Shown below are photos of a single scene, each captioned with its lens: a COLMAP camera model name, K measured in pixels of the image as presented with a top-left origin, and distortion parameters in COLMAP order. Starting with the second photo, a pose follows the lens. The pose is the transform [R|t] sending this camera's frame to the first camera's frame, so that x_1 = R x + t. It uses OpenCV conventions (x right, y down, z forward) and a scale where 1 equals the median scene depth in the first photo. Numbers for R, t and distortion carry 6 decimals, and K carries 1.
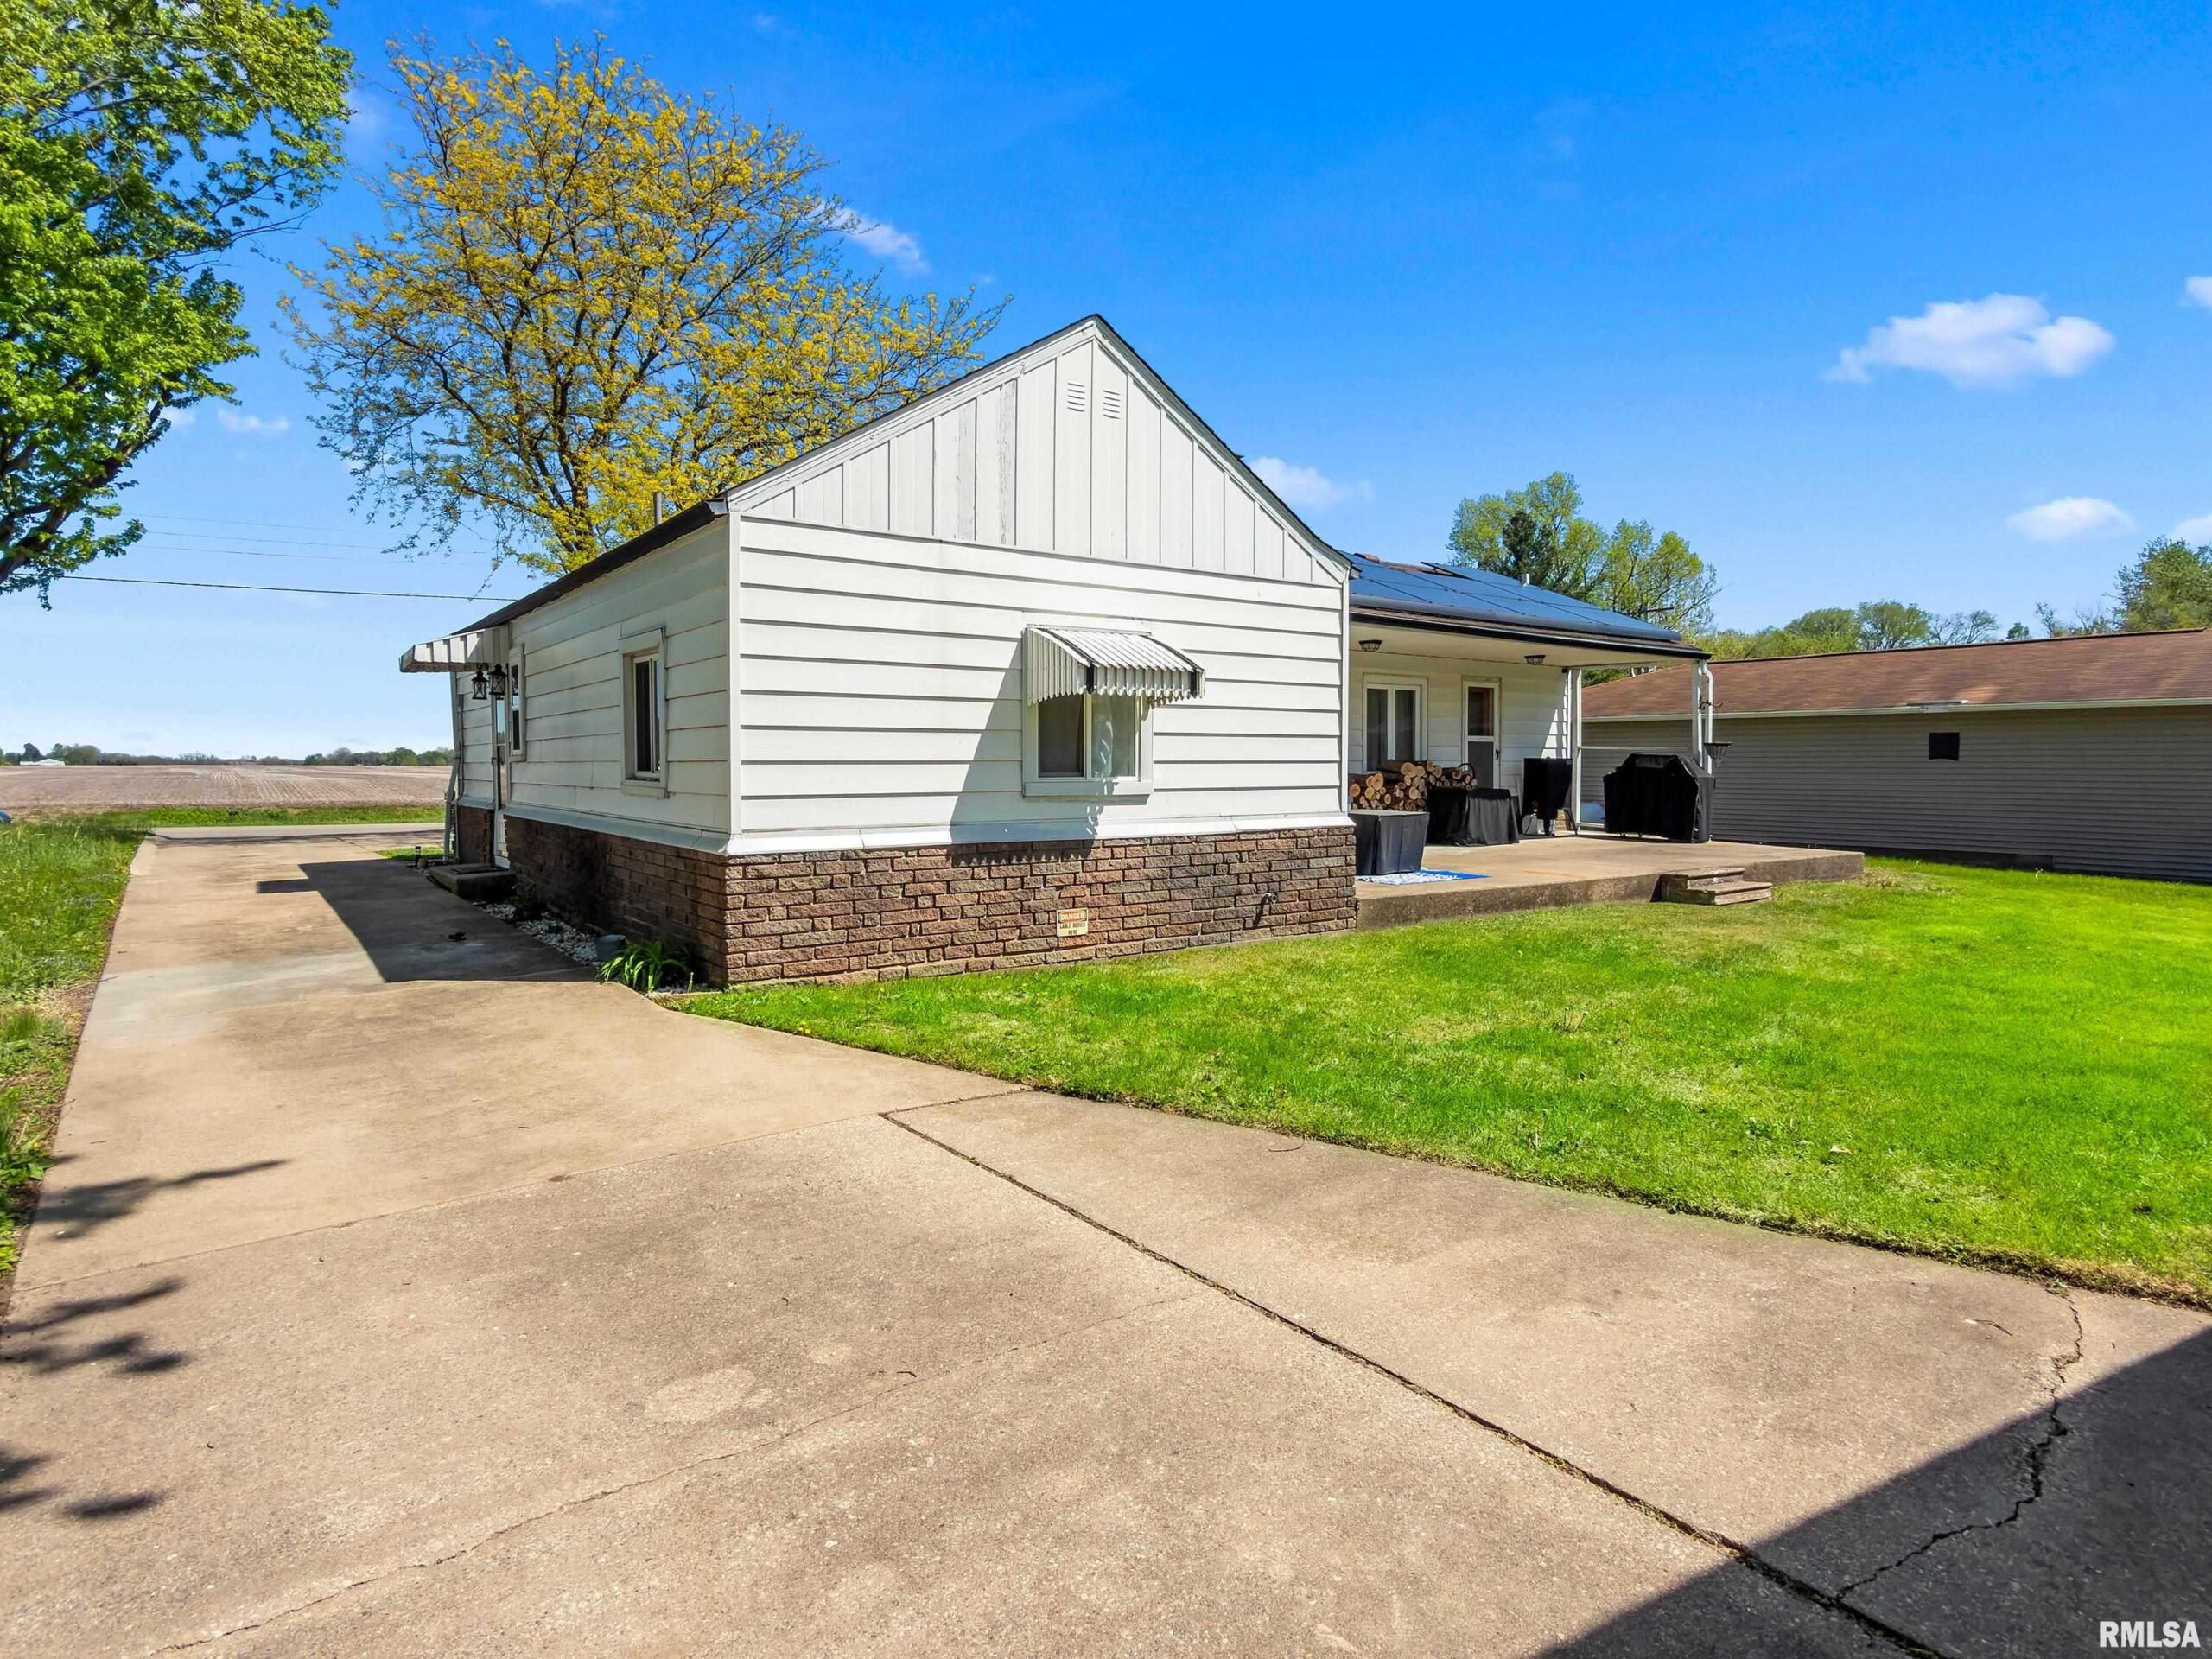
lens RADIAL K [[1227.1, 0, 1106.0], [0, 1227.1, 829.5], [0, 0, 1]] dist [0.001492, 0.001433]
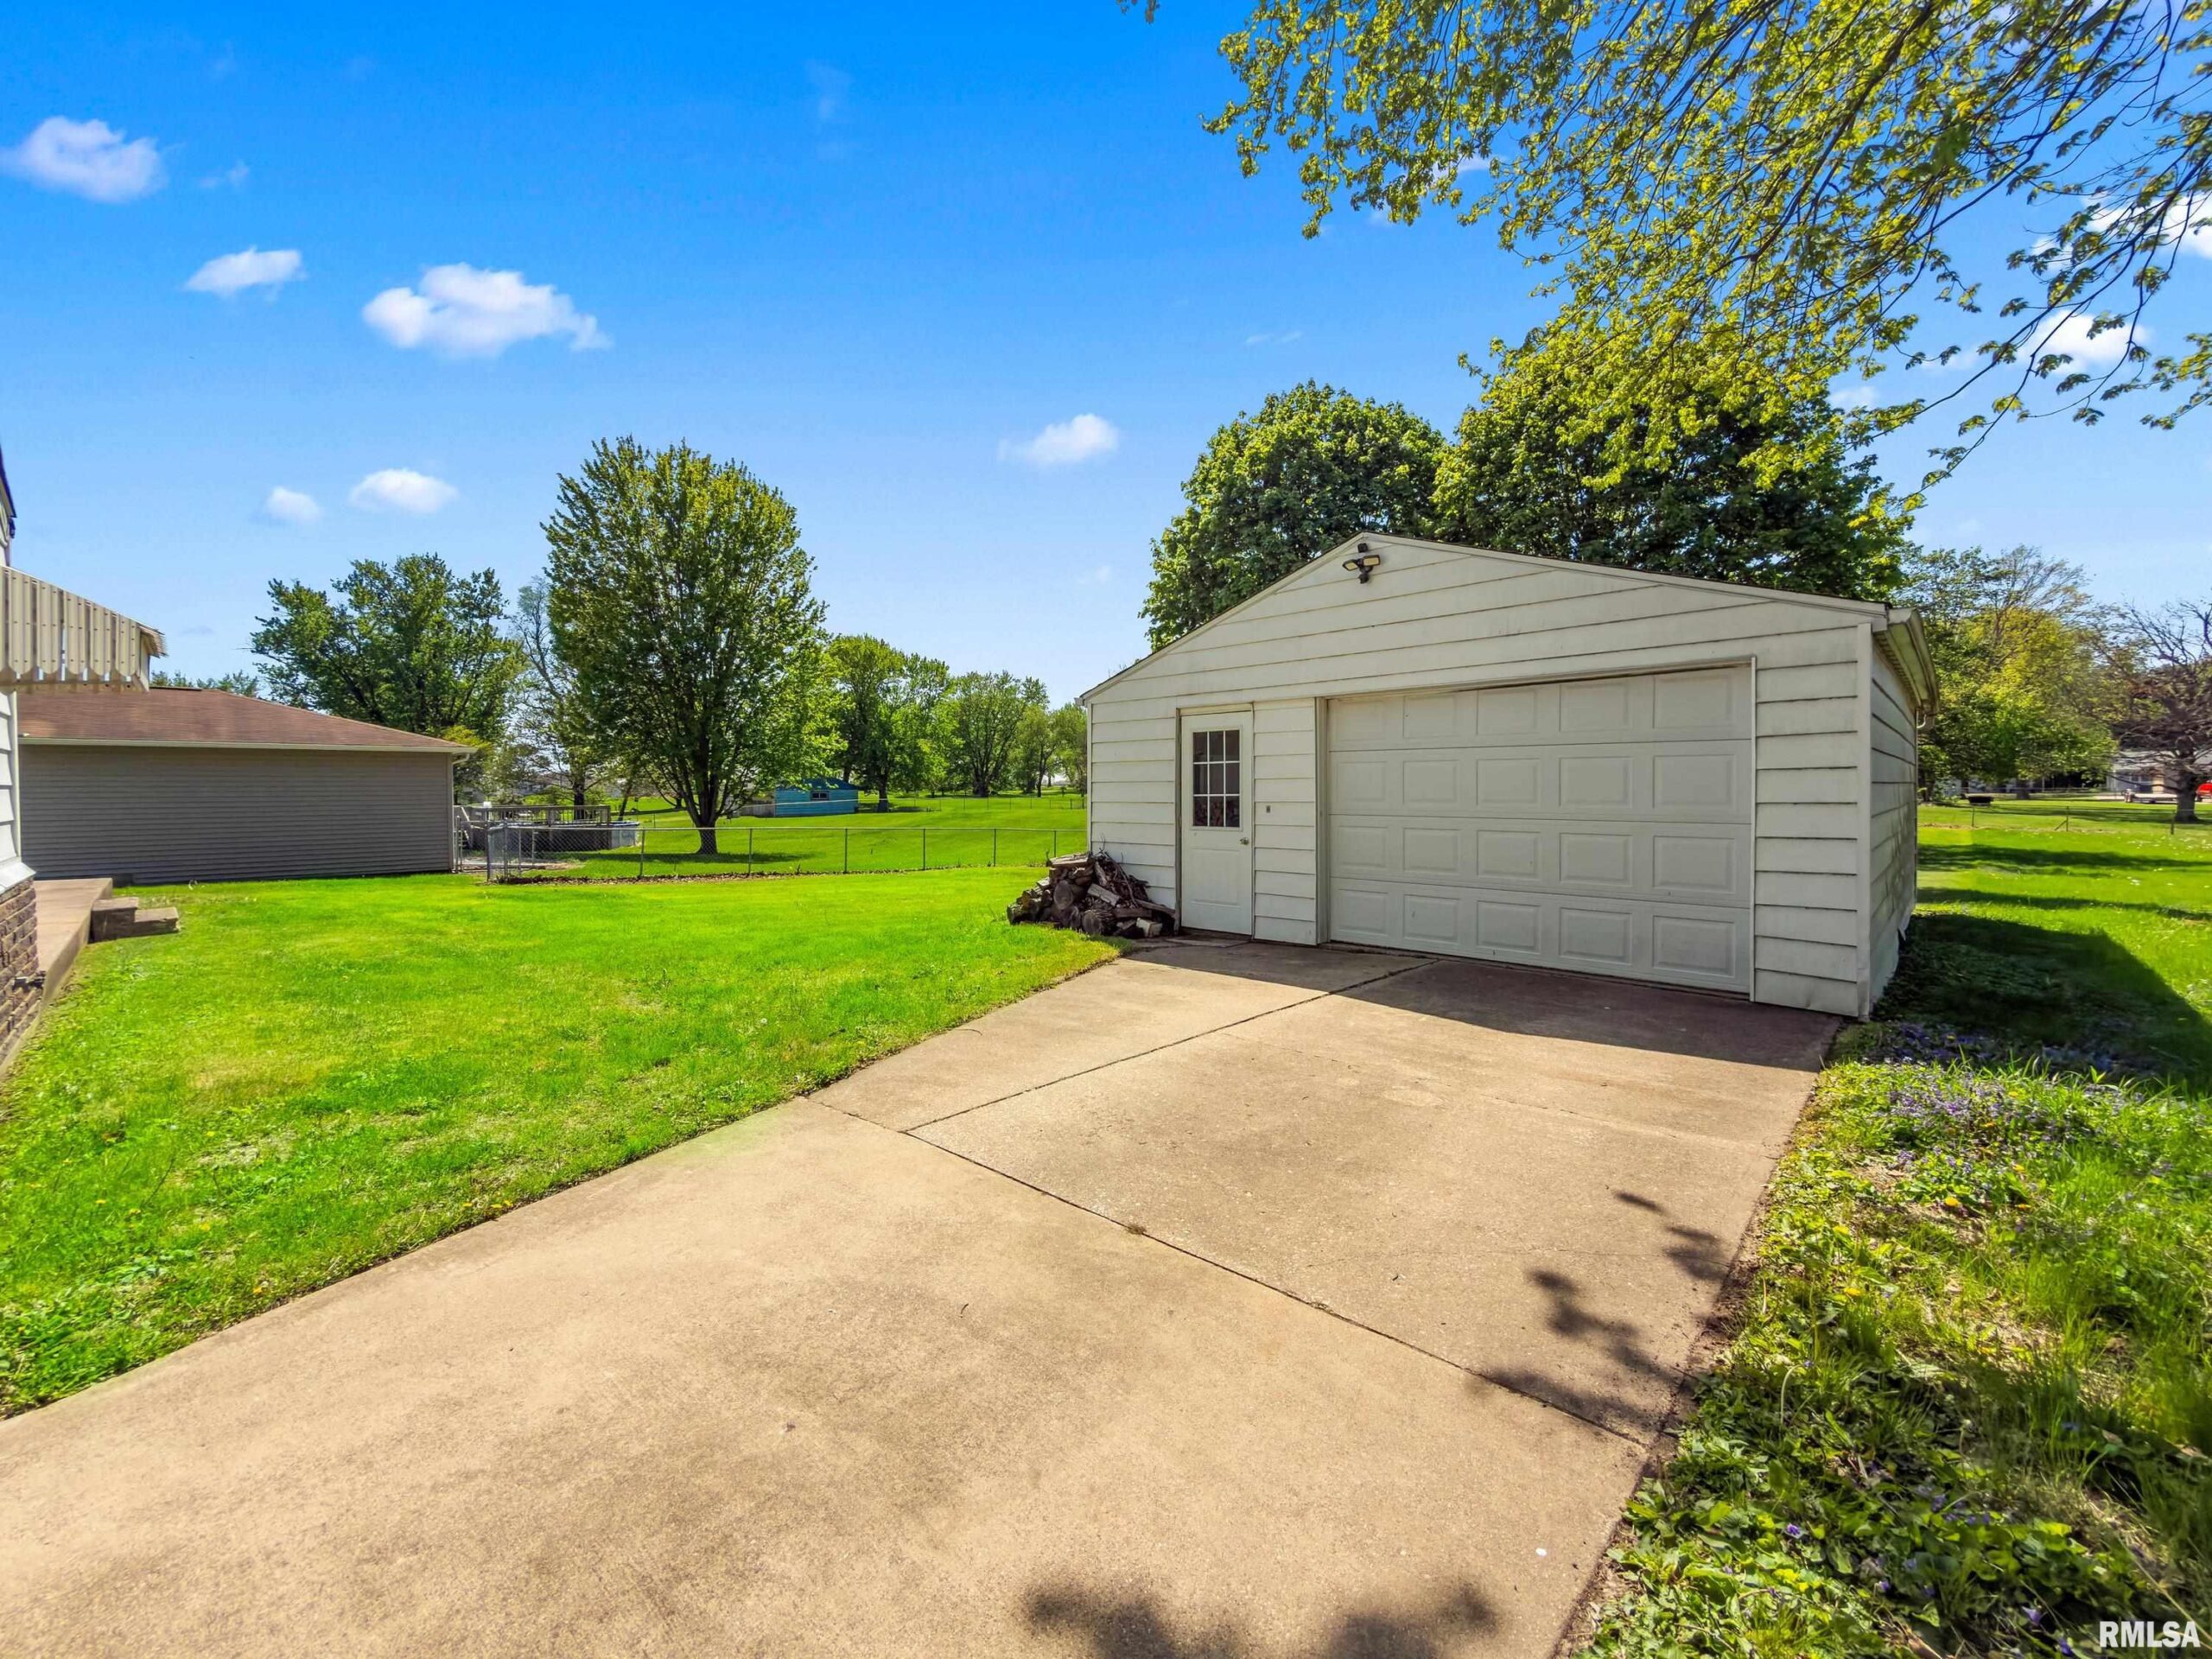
lens RADIAL K [[946.4, 0, 1106.0], [0, 946.4, 829.5], [0, 0, 1]] dist [-0.000419, -0.000075]
pose [[-0.169066, -0.056670, 0.983974, -1.387738], [0.066517, 0.995413, 0.068758, -0.077980], [-0.983358, 0.077076, -0.164521, 1.384204]]
